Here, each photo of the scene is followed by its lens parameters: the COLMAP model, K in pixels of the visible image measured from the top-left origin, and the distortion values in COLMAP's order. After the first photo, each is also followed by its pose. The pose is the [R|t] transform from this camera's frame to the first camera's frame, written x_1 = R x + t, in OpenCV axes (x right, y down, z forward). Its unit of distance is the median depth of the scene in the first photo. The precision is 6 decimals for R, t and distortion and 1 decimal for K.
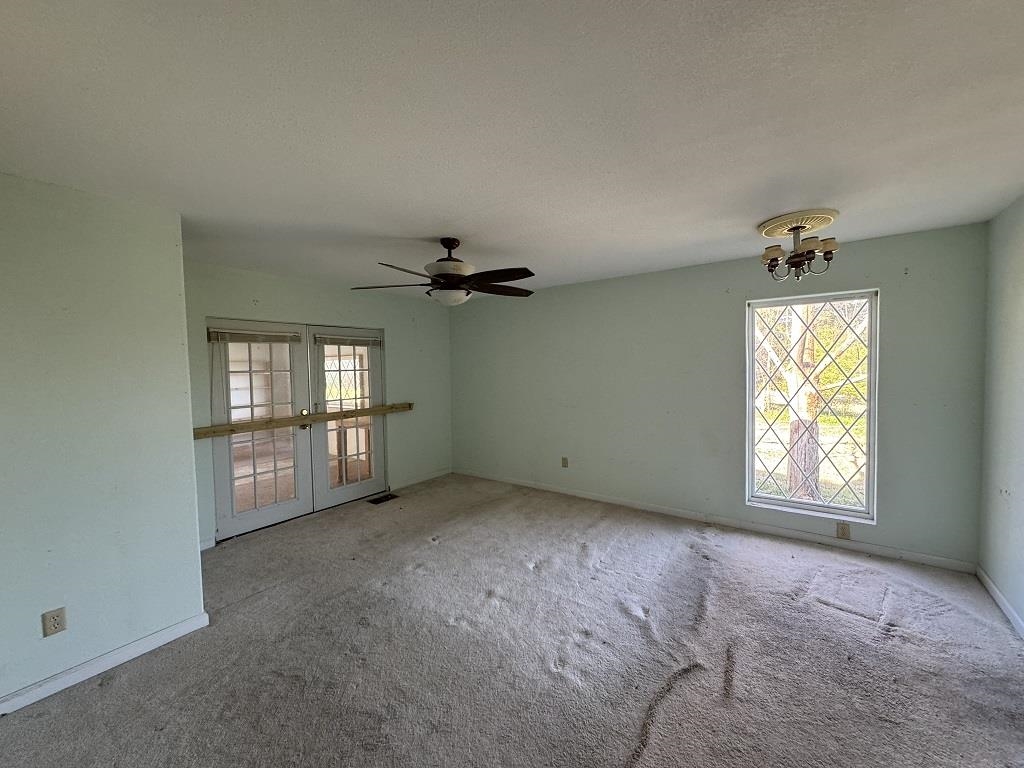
lens RADIAL K [[406.6, 0, 511.4], [0, 406.6, 382.9], [0, 0, 1]] dist [-0.009631, -0.000072]
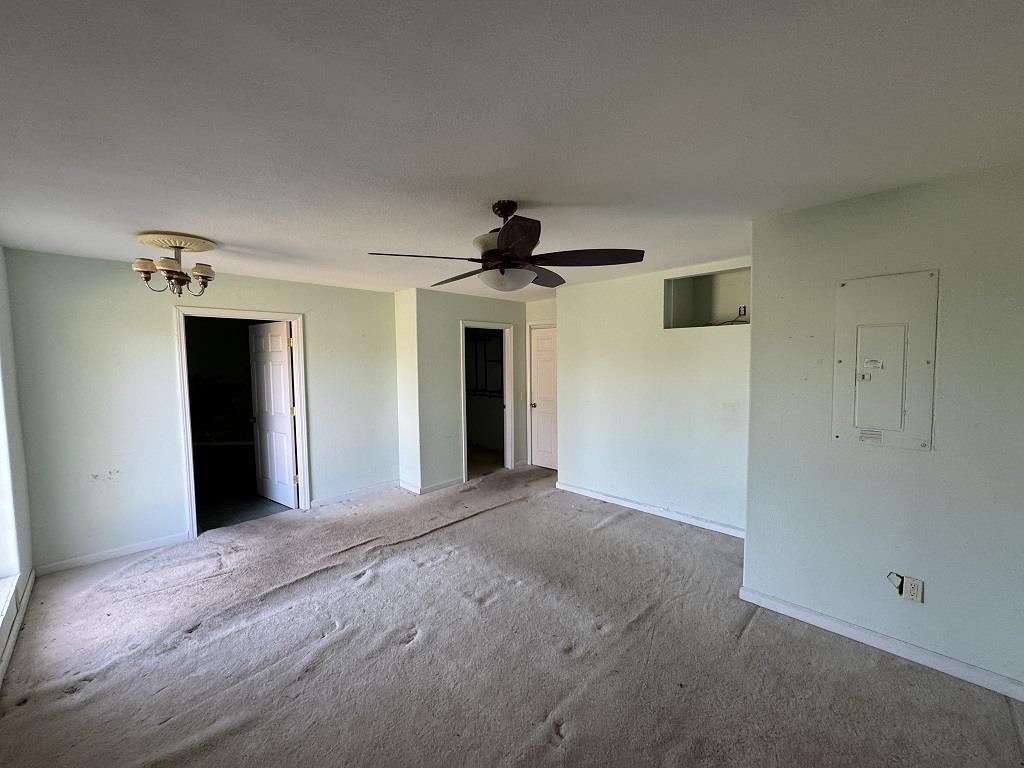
lens RADIAL K [[406.6, 0, 511.4], [0, 406.6, 382.9], [0, 0, 1]] dist [-0.009631, -0.000072]
pose [[-0.988955, 0.024676, 0.146147, -0.285921], [0.039721, 0.994099, 0.100938, -0.103411], [-0.142794, 0.105629, -0.984100, 1.908424]]
